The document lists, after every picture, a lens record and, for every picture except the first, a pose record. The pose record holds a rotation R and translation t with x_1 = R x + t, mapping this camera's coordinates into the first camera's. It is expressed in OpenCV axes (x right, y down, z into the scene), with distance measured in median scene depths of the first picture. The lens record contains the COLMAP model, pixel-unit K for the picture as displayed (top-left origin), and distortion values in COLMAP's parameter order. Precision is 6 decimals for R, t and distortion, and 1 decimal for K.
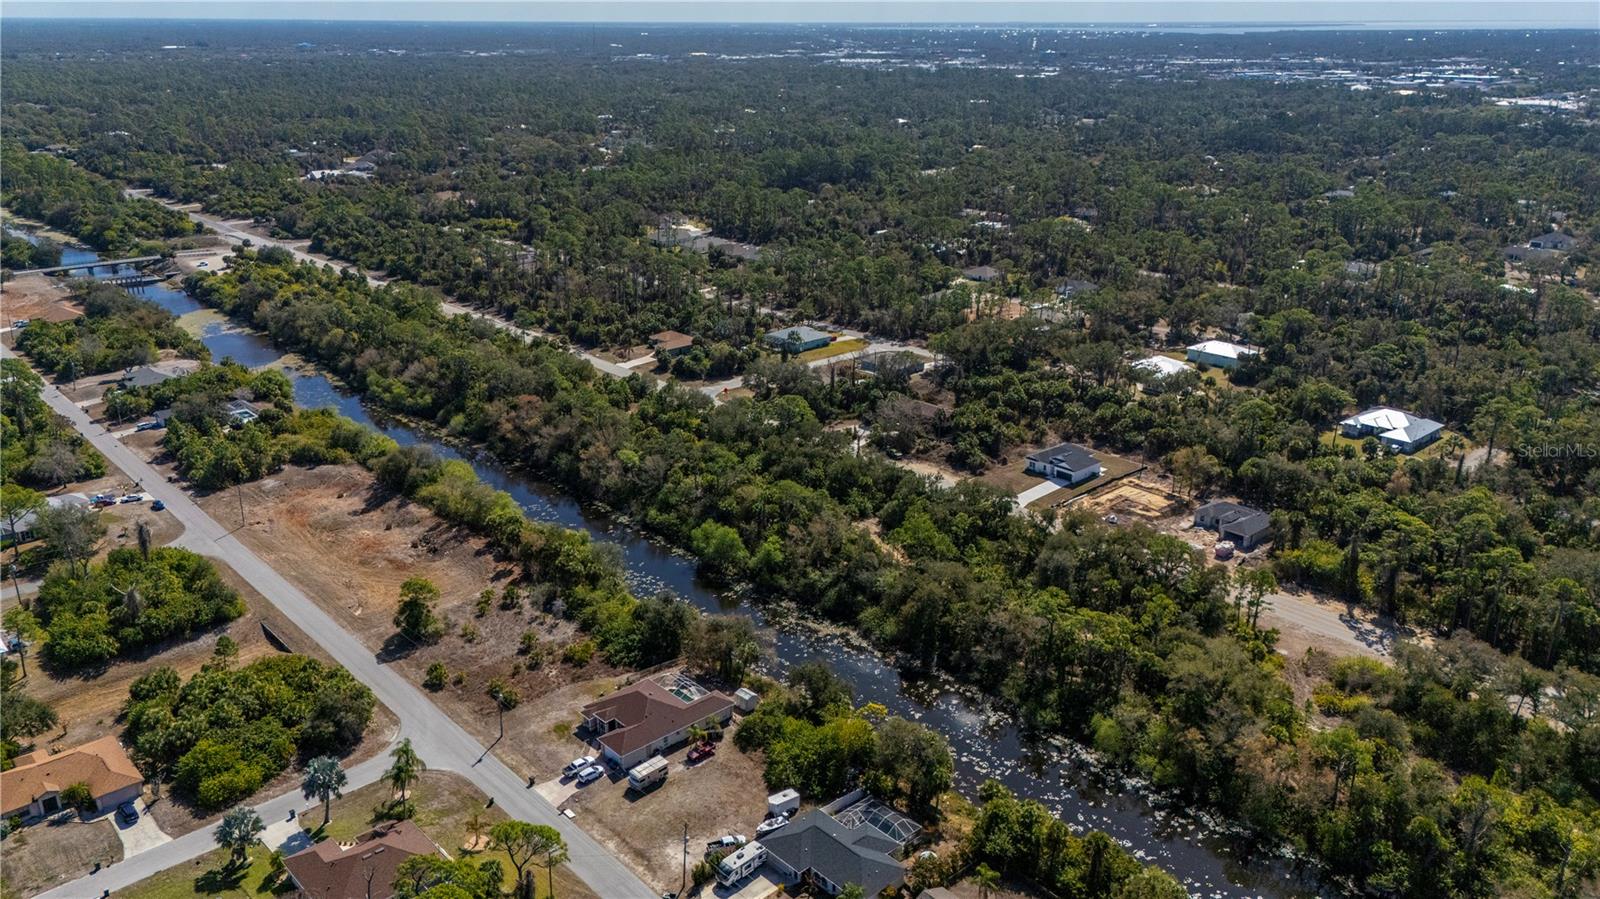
lens RADIAL K [[1202.2, 0, 800.0], [0, 1202.2, 449.5], [0, 0, 1]] dist [0.046293, -0.004933]
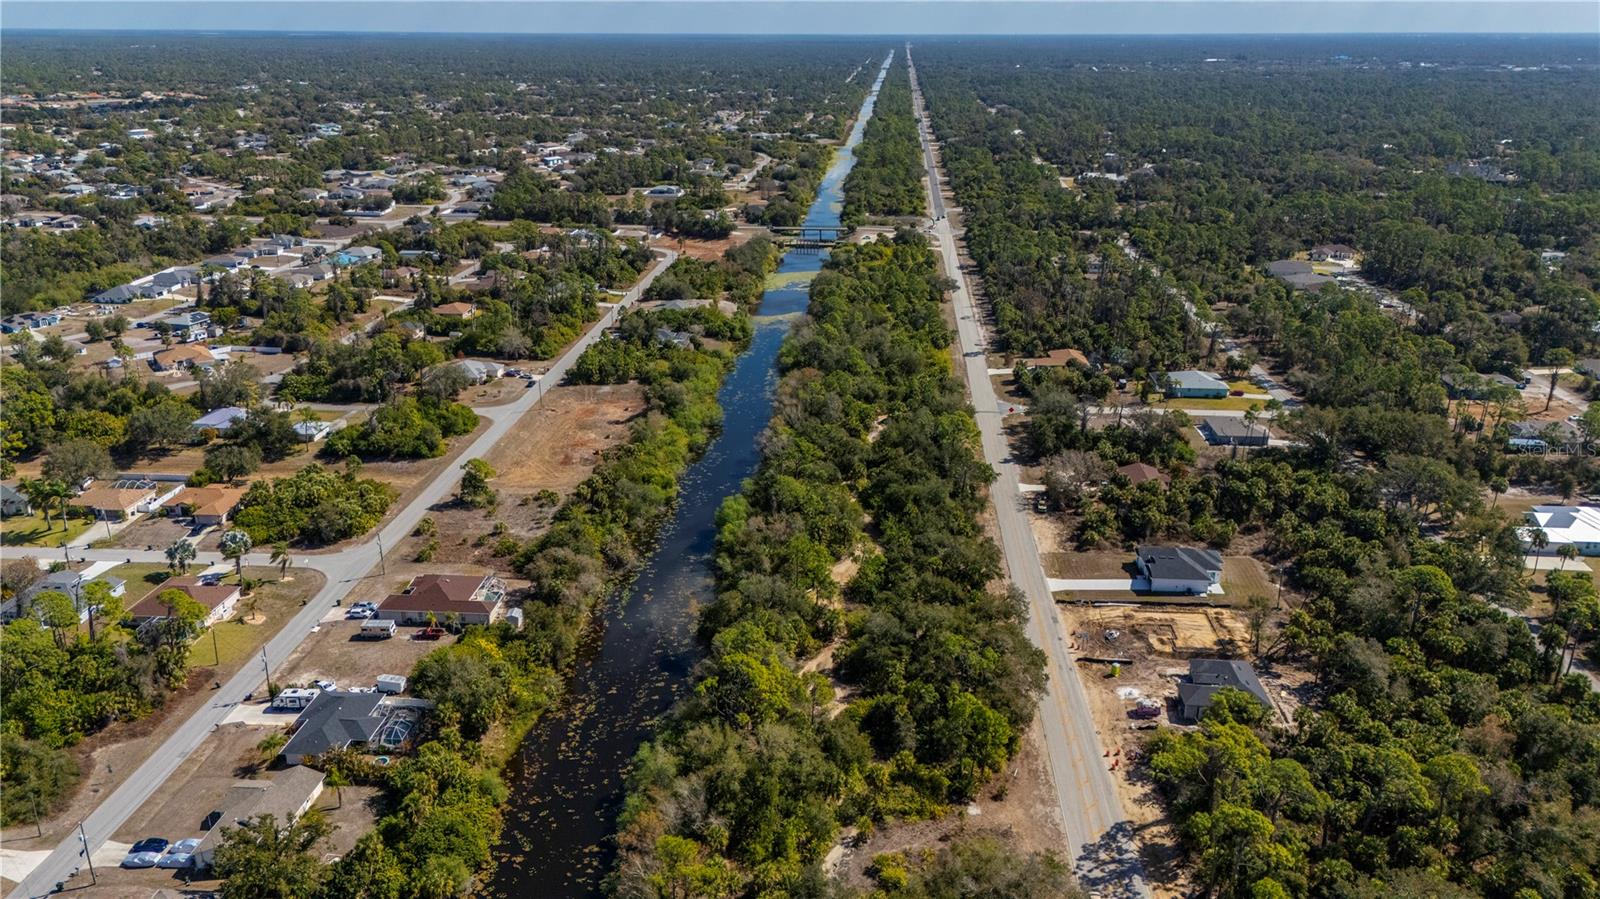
lens RADIAL K [[1169.1, 0, 800.0], [0, 1169.1, 449.5], [0, 0, 1]] dist [0.075895, -0.086311]
pose [[0.686599, 0.245210, -0.684437, 0.599211], [-0.246361, 0.964181, 0.098293, -0.087092], [0.684023, 0.101131, 0.722416, 0.241458]]
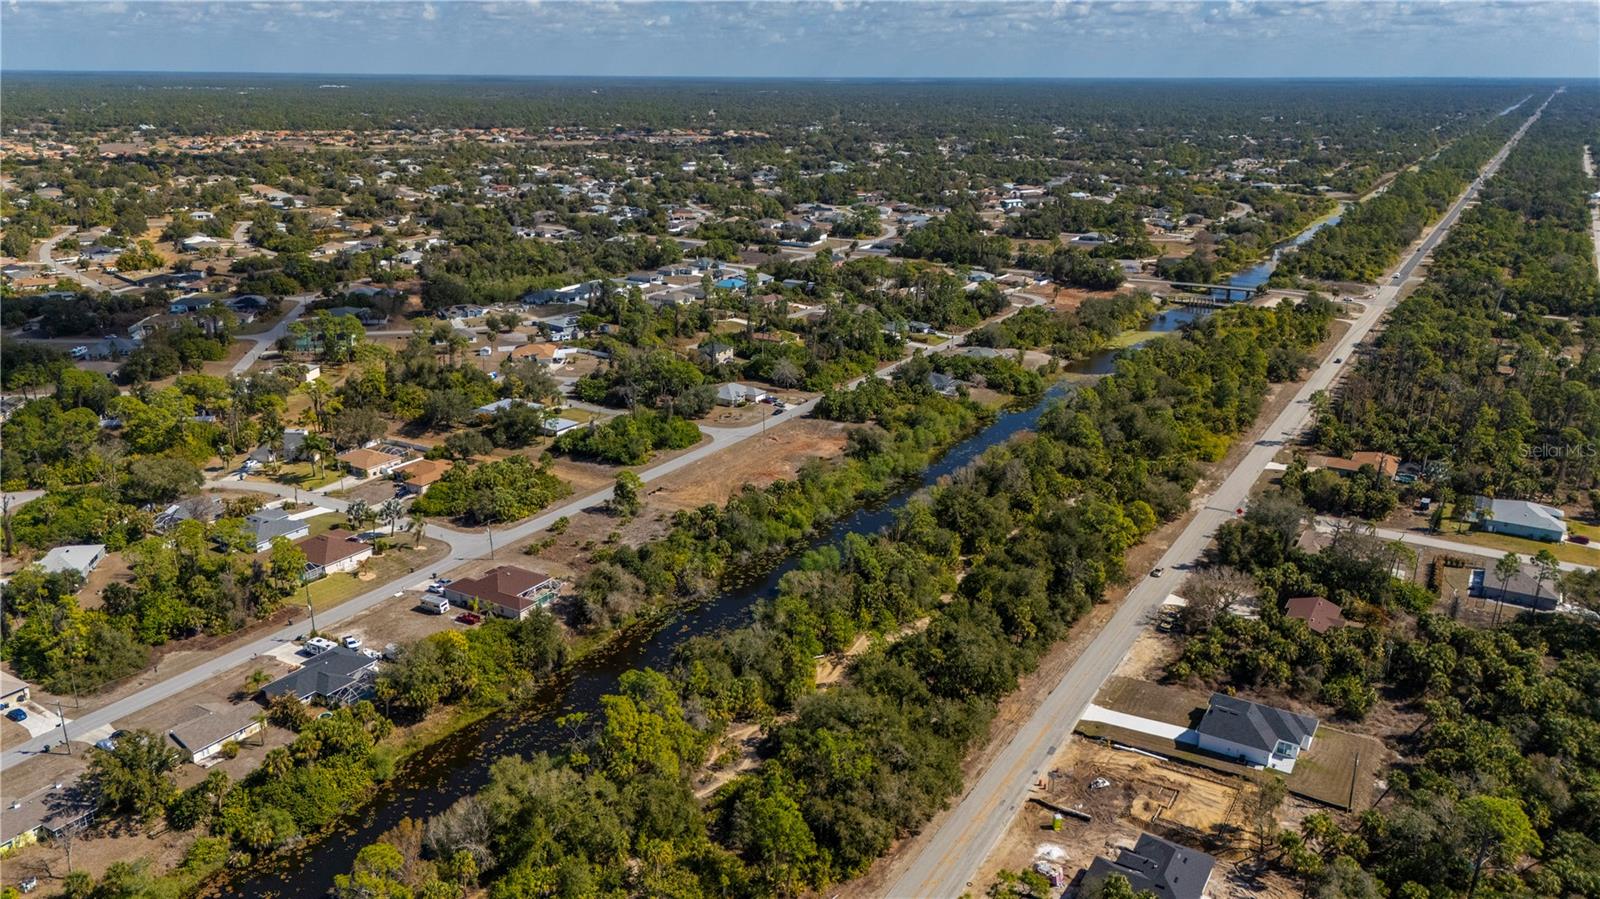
lens RADIAL K [[1169.1, 0, 800.0], [0, 1169.1, 449.5], [0, 0, 1]] dist [0.075895, -0.086311]
pose [[0.282741, 0.293292, -0.913256, 0.733030], [-0.326750, 0.924611, 0.195778, -0.187265], [0.901827, 0.243052, 0.357259, 0.523287]]
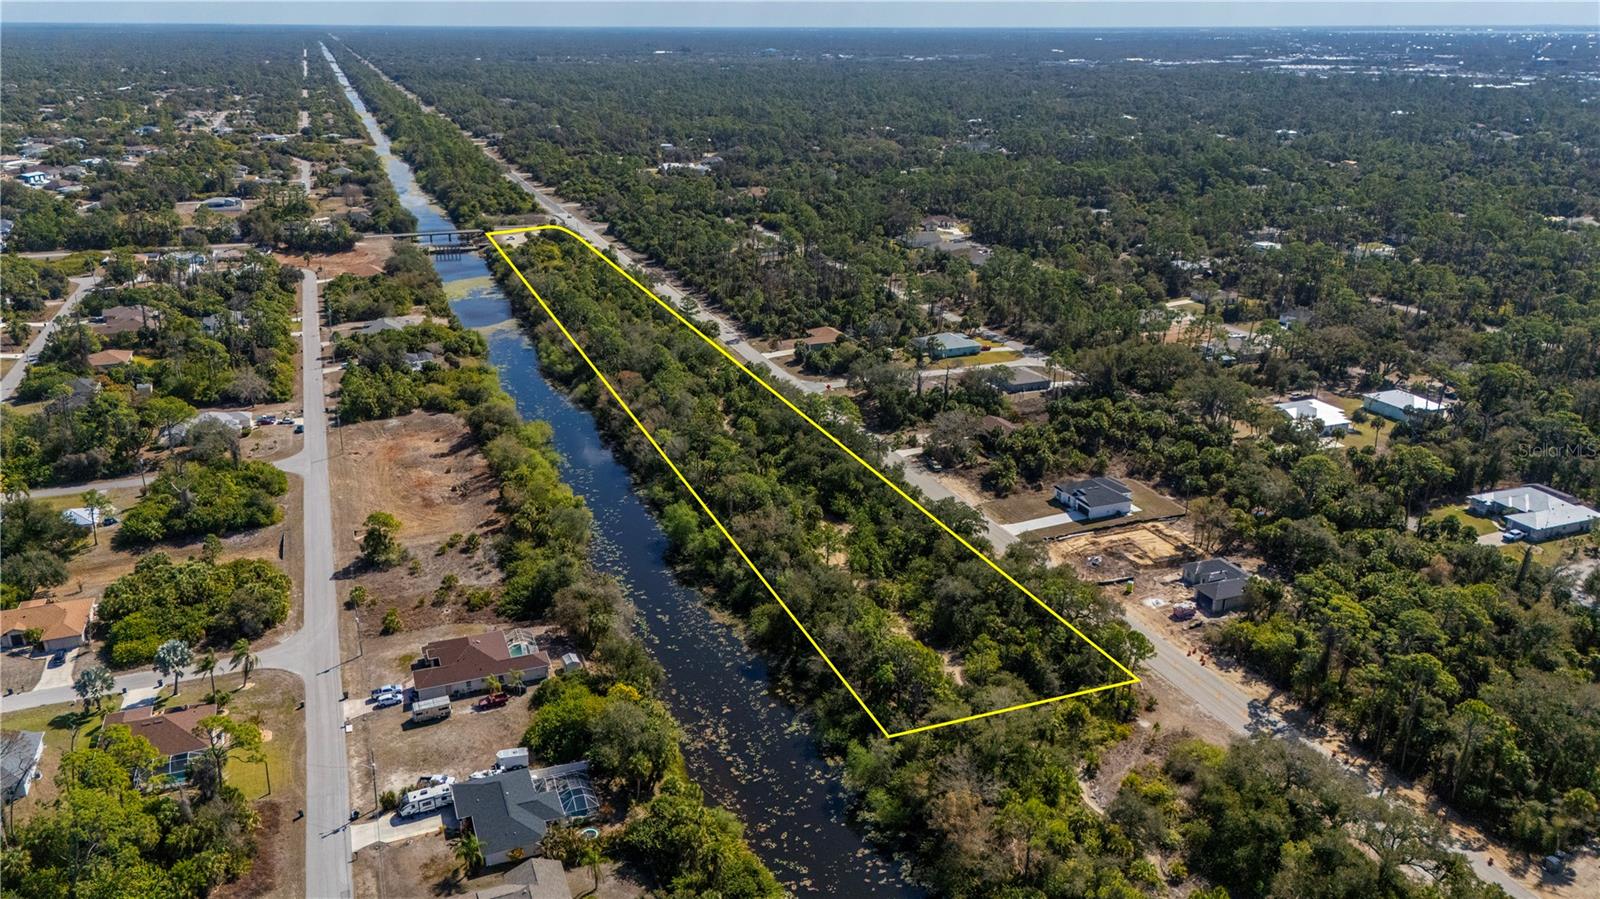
lens RADIAL K [[1183.3, 0, 800.0], [0, 1183.3, 449.5], [0, 0, 1]] dist [0.042818, -0.006096]
pose [[0.934914, 0.120583, -0.333761, 0.321629], [-0.120109, 0.992514, 0.022138, -0.019410], [0.333932, 0.019390, 0.942398, 0.051215]]
